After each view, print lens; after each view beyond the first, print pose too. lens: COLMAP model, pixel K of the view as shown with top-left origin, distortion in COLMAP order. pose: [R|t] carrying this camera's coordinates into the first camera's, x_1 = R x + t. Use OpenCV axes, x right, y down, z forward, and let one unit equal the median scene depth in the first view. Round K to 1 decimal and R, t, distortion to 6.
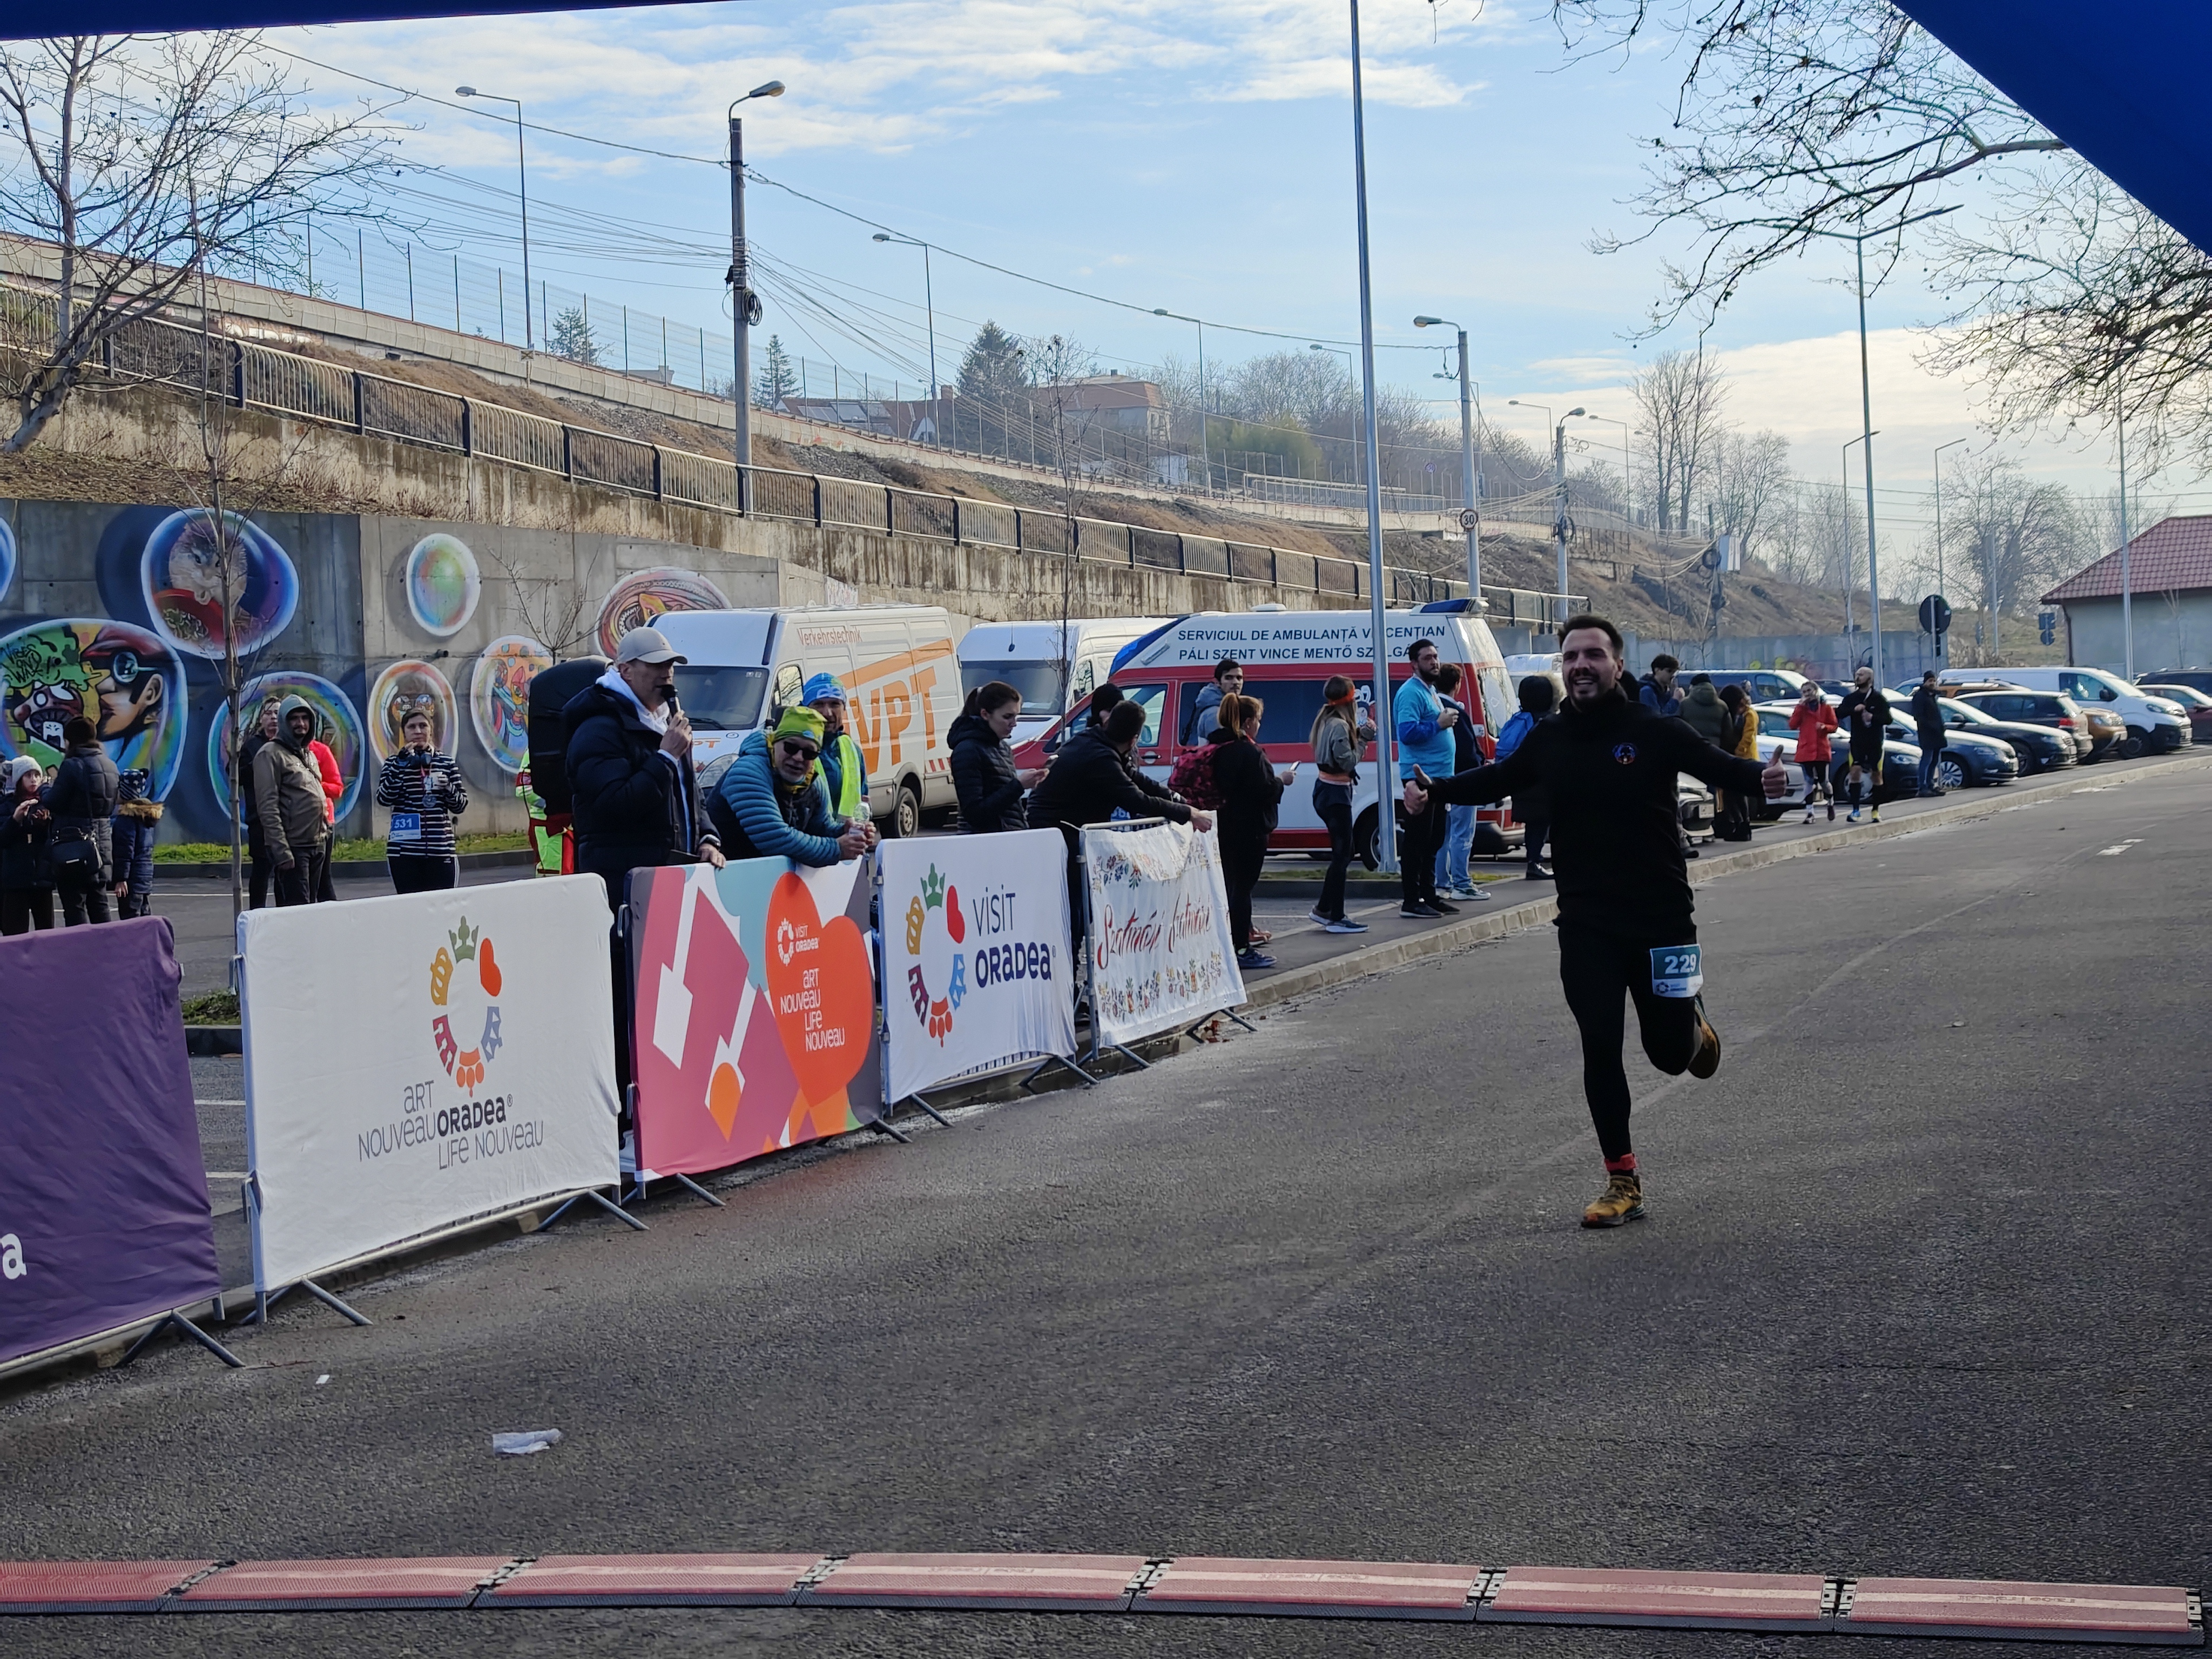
lens RADIAL K [[4197.4, 0, 1114.1], [0, 4197.4, 809.0], [0, 0, 1]] dist [0.281572, -1.770707]
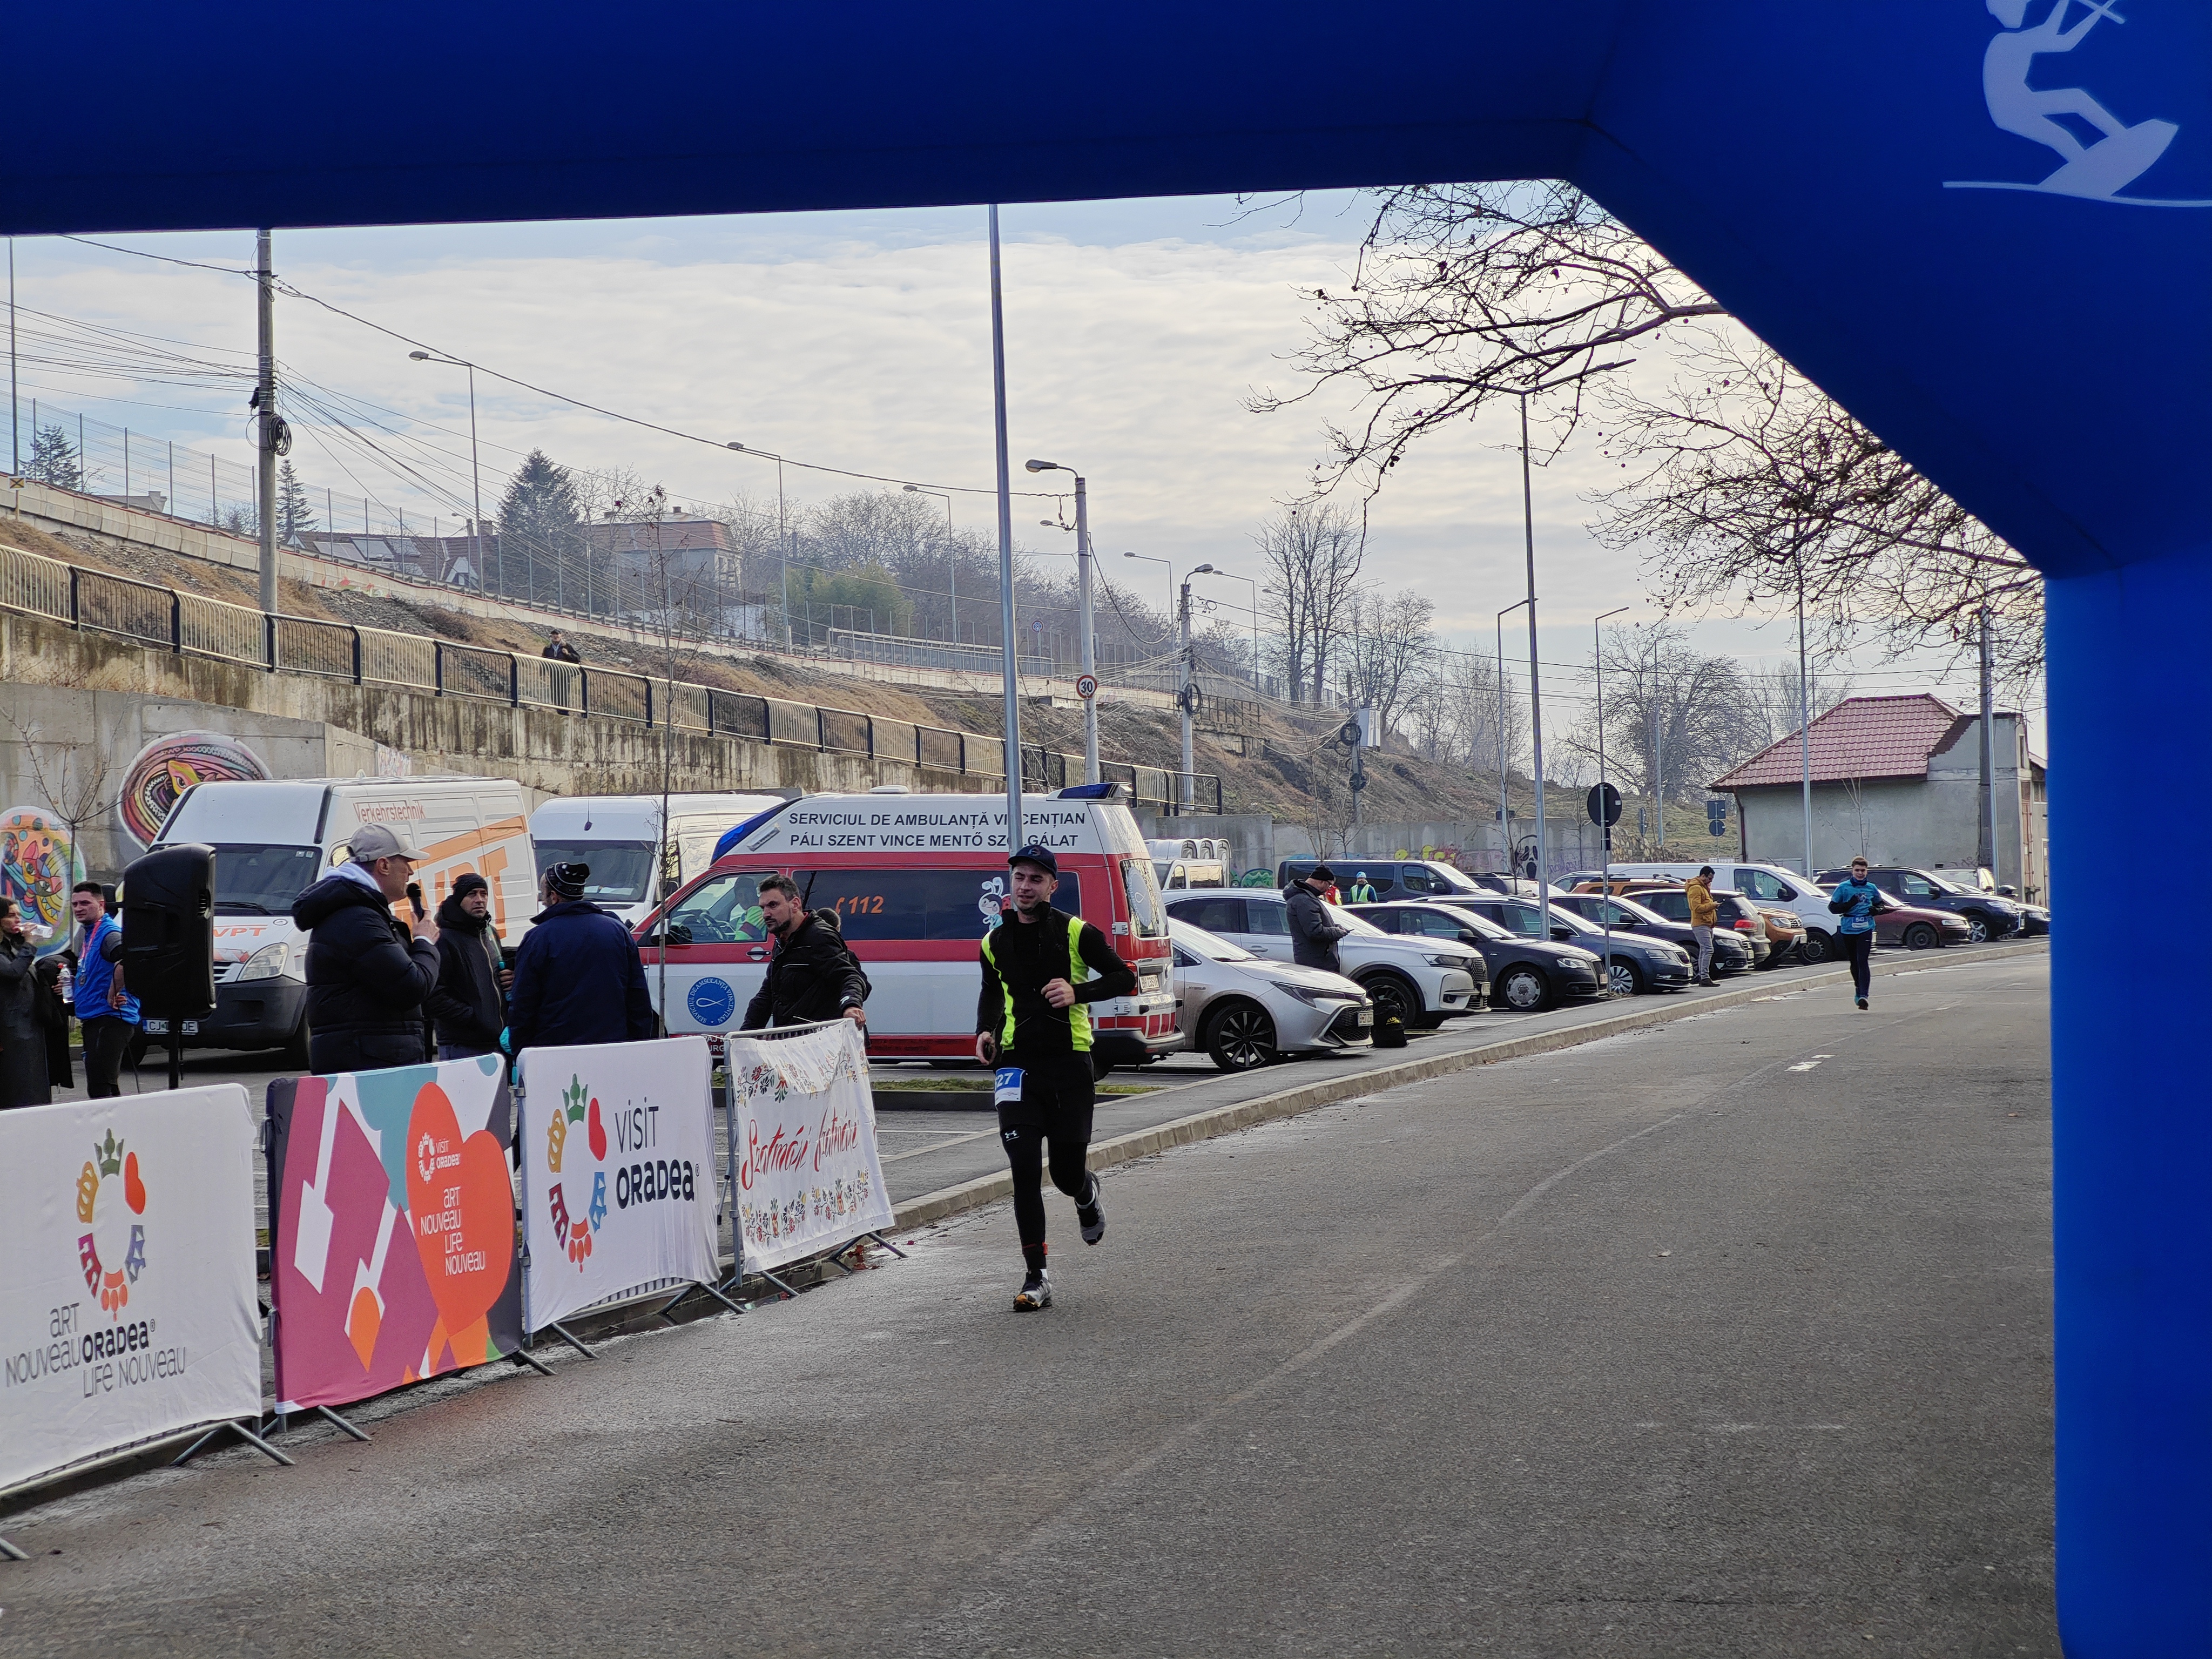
lens RADIAL K [[4790.8, 0, 1102.5], [0, 4790.8, 734.0], [0, 0, 1]] dist [0.233674, -2.391532]
pose [[0.995791, 0.015939, 0.090254, -0.009021], [-0.010774, 0.998291, -0.057429, -0.000701], [-0.091015, 0.056215, 0.994262, -0.023602]]
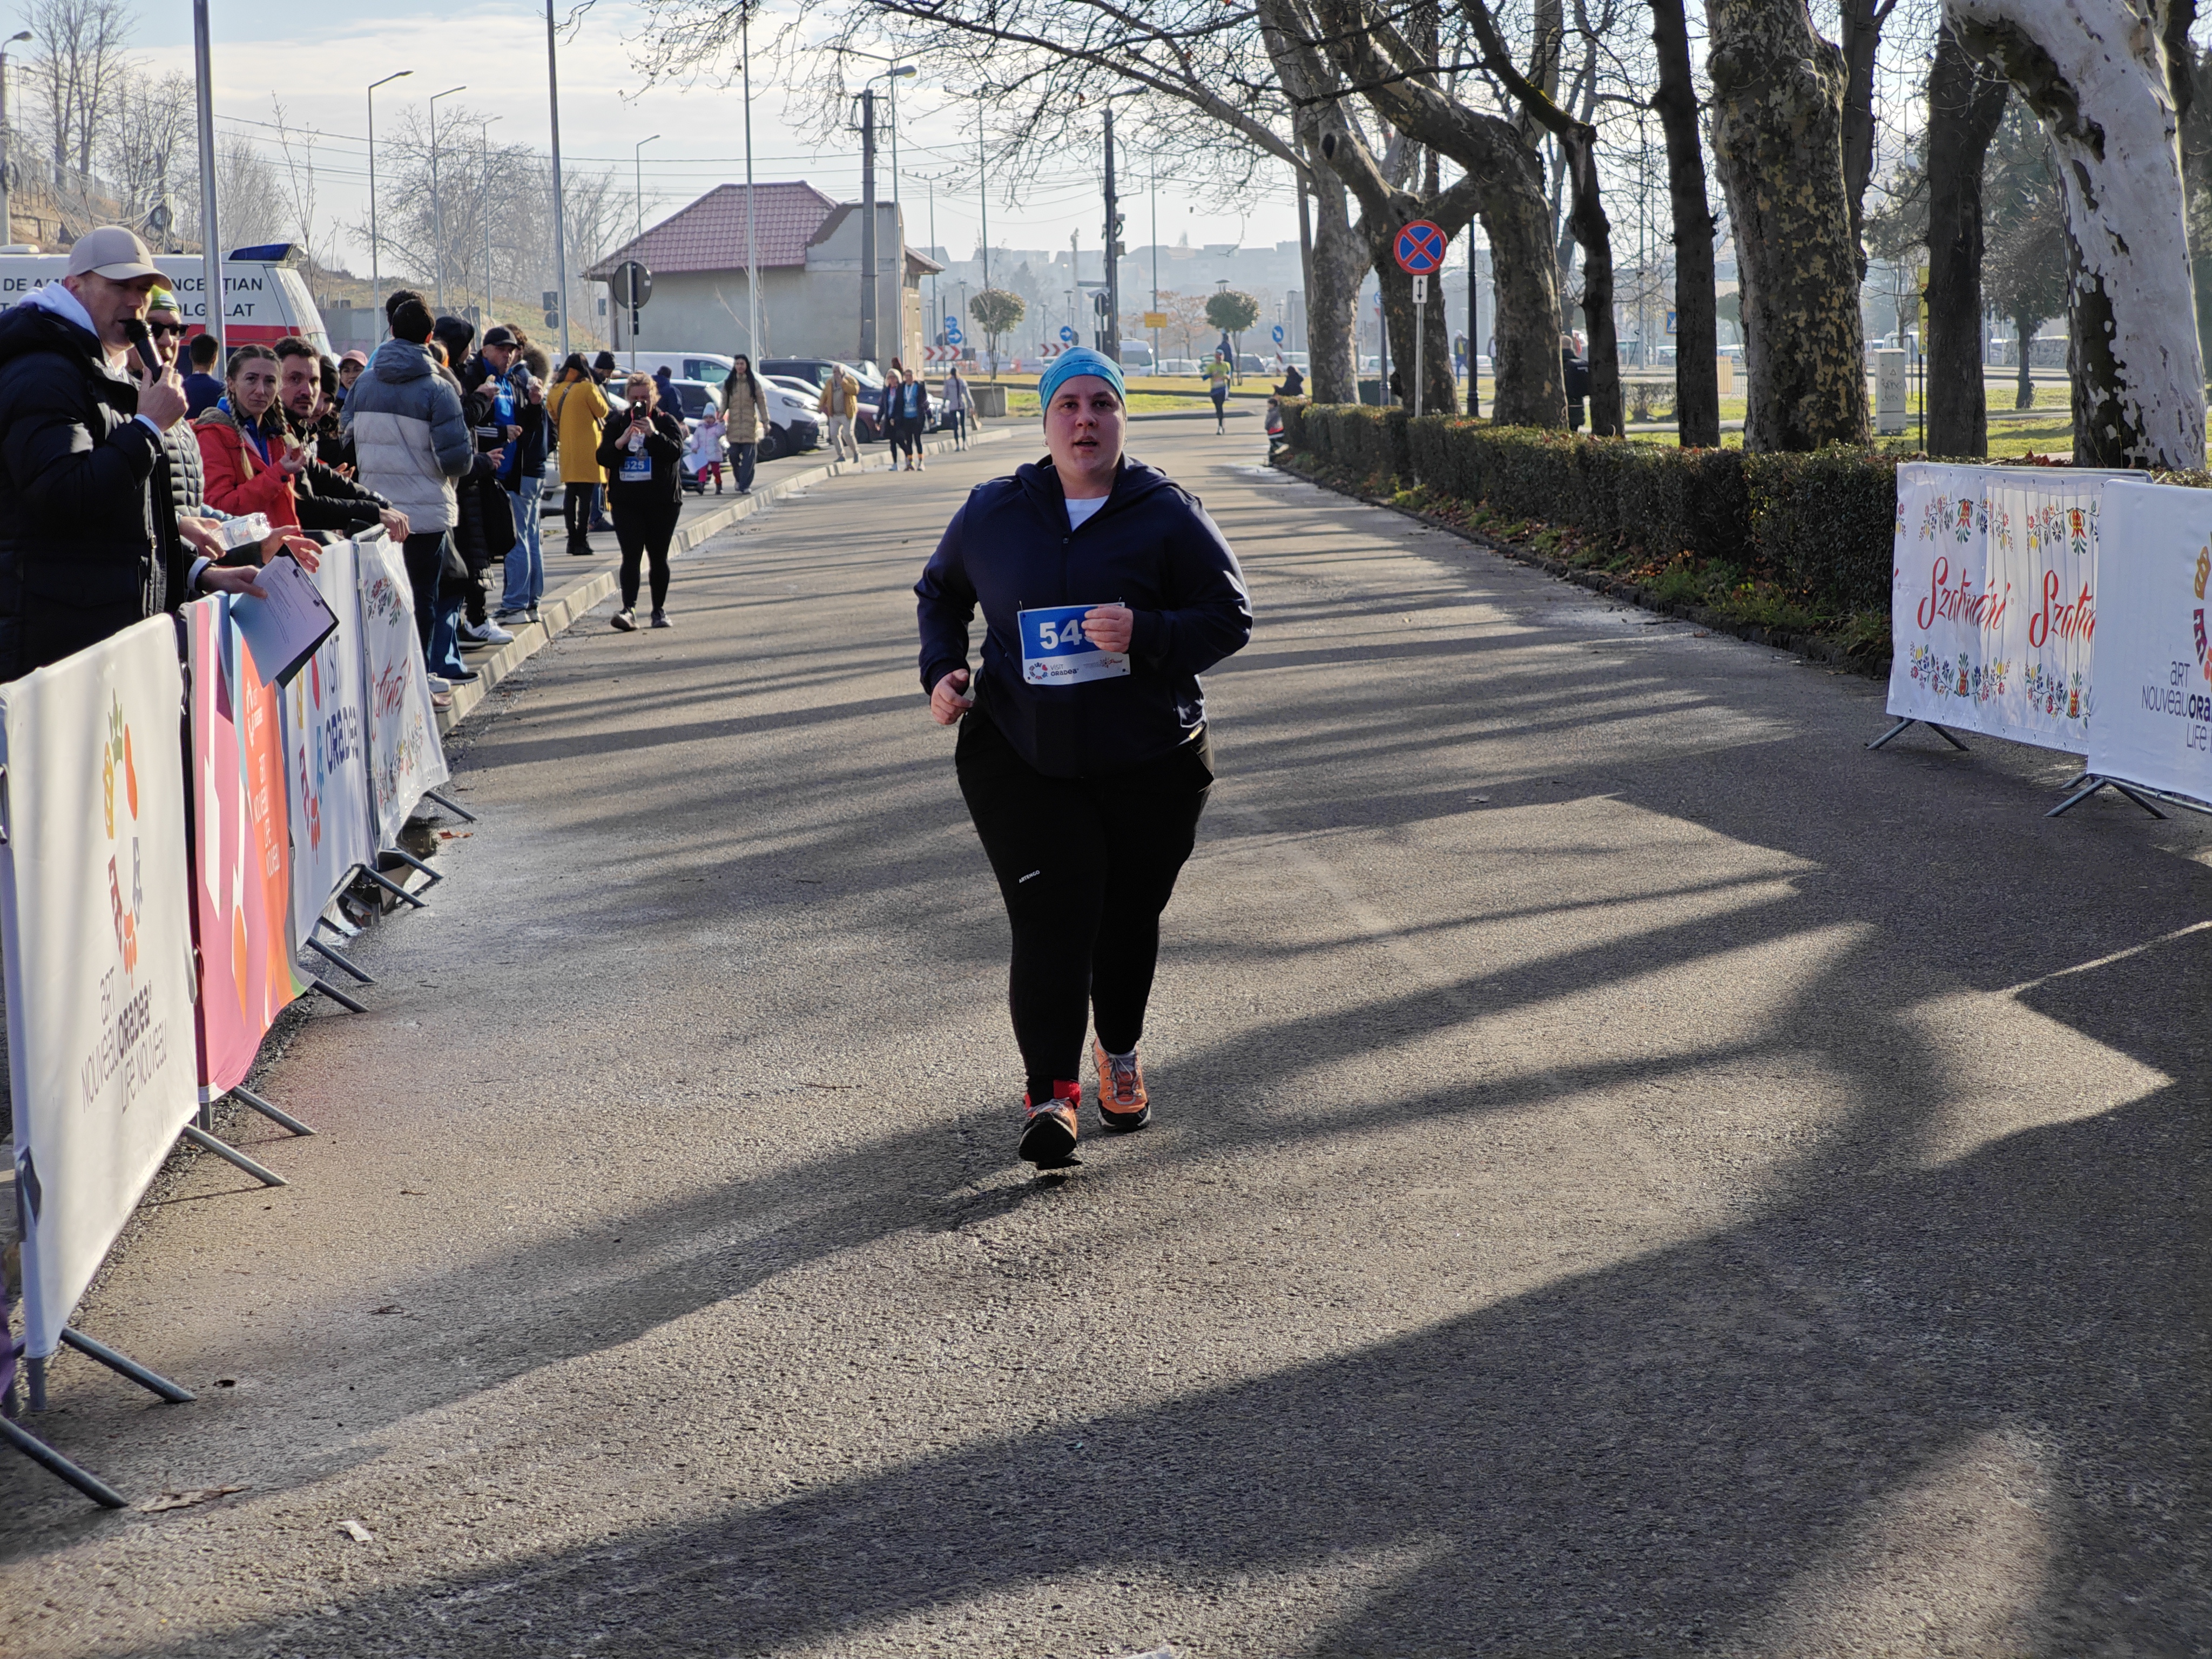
lens RADIAL K [[4783.4, 0, 1126.0], [0, 4783.4, 842.5], [0, 0, 1]] dist [0.148787, -1.813294]
pose [[0.934384, -0.017241, 0.355850, -0.071812], [-0.007090, 0.997731, 0.066957, 0.000186], [-0.356197, -0.065086, 0.932141, 0.085378]]
